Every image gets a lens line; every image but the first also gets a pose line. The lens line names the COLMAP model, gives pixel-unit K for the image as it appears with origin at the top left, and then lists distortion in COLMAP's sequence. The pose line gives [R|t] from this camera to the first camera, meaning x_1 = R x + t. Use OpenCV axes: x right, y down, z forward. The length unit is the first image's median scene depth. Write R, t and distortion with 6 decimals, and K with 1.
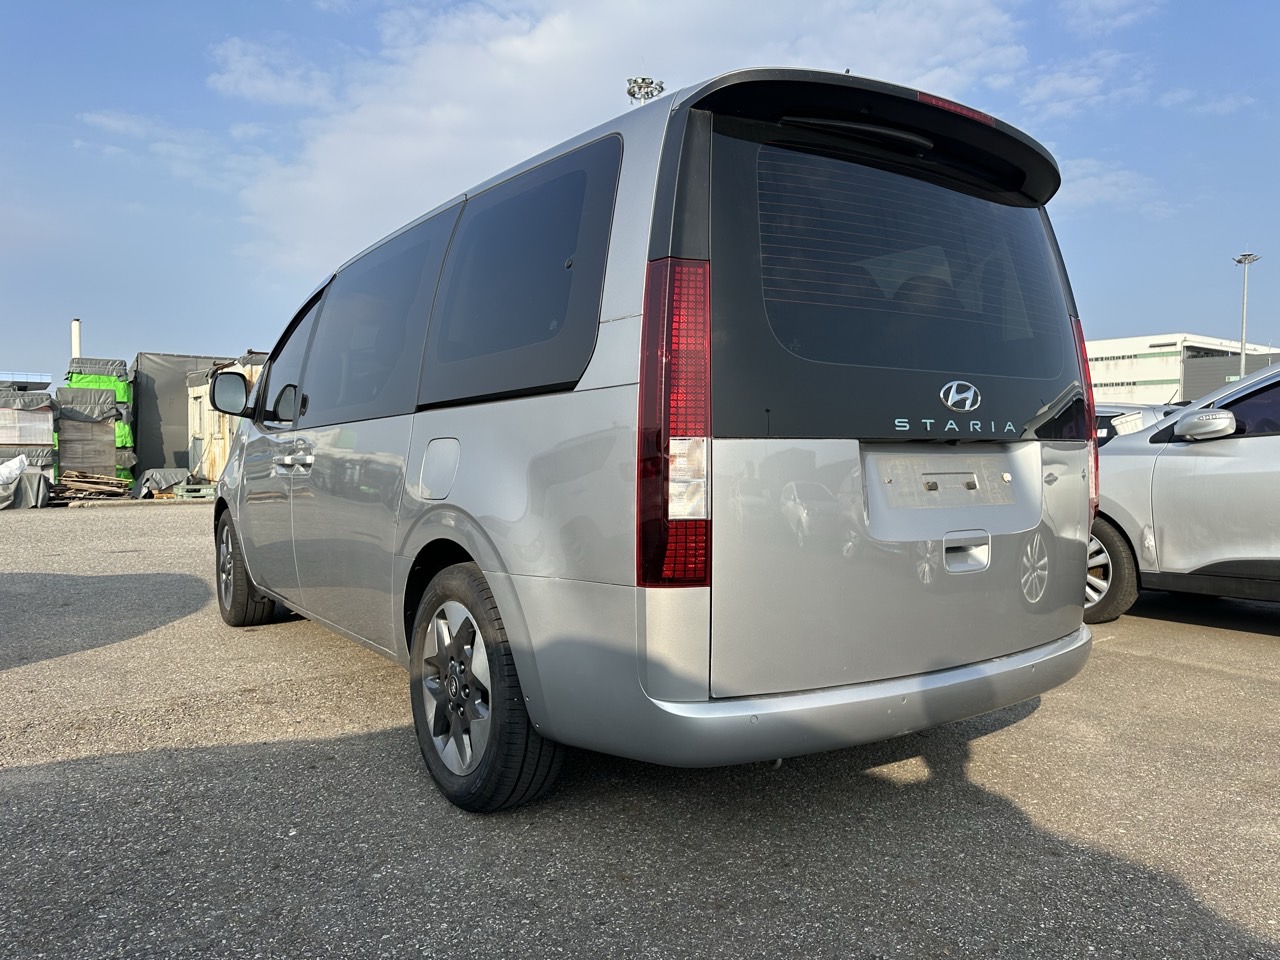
lens RADIAL K [[972.9, 0, 643.6], [0, 972.9, 450.0], [0, 0, 1]] dist [0.002839, -0.004341]
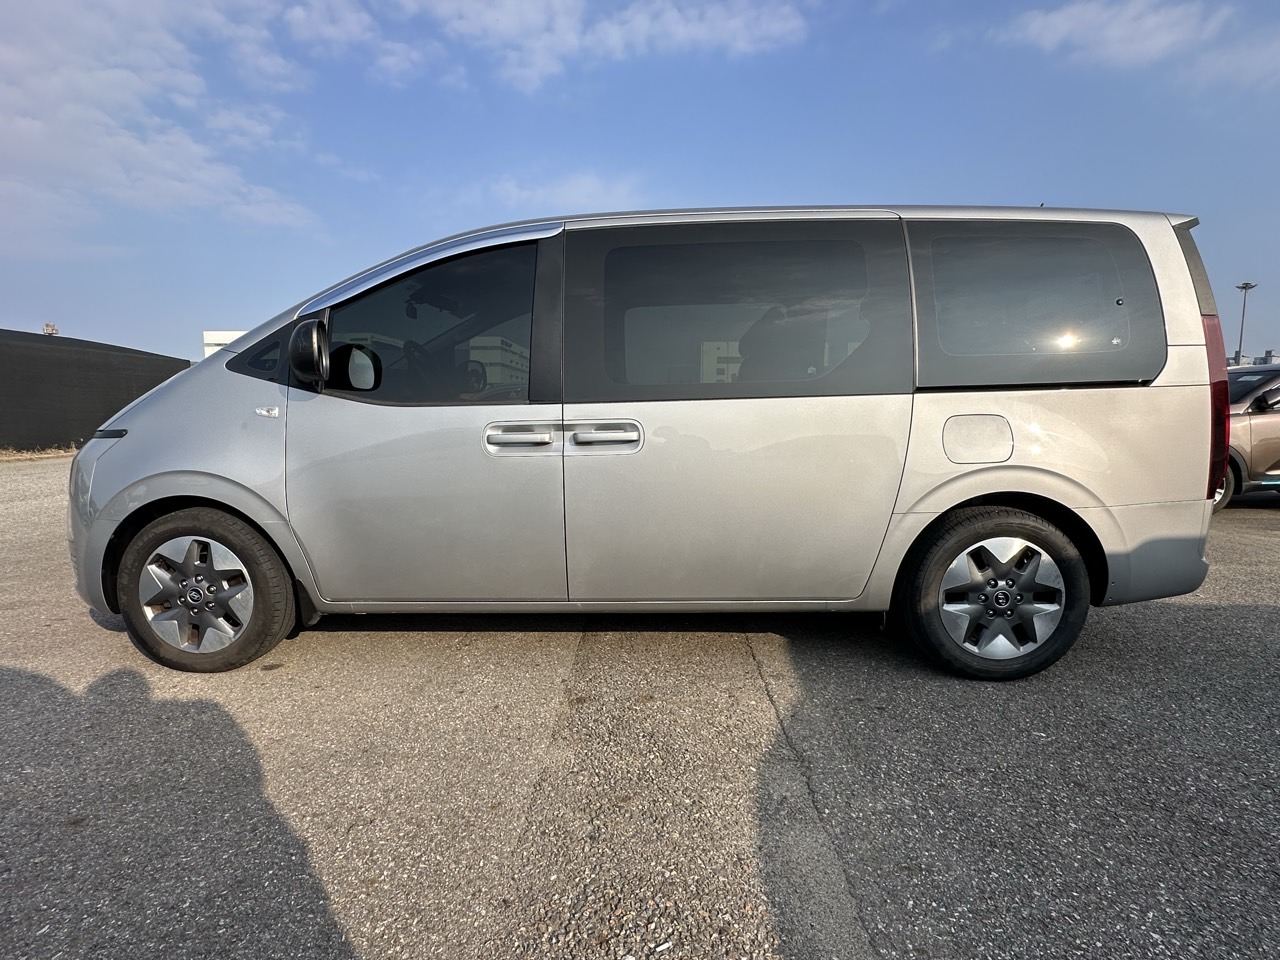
lens RADIAL K [[715.1, 0, 597.1], [0, 715.1, 479.8], [0, 0, 1]] dist [-0.010125, -0.000686]
pose [[0.555580, -0.080275, 0.827579, -0.119740], [0.000812, 0.995380, 0.096007, -0.001536], [-0.831462, -0.052668, 0.553079, 0.084321]]
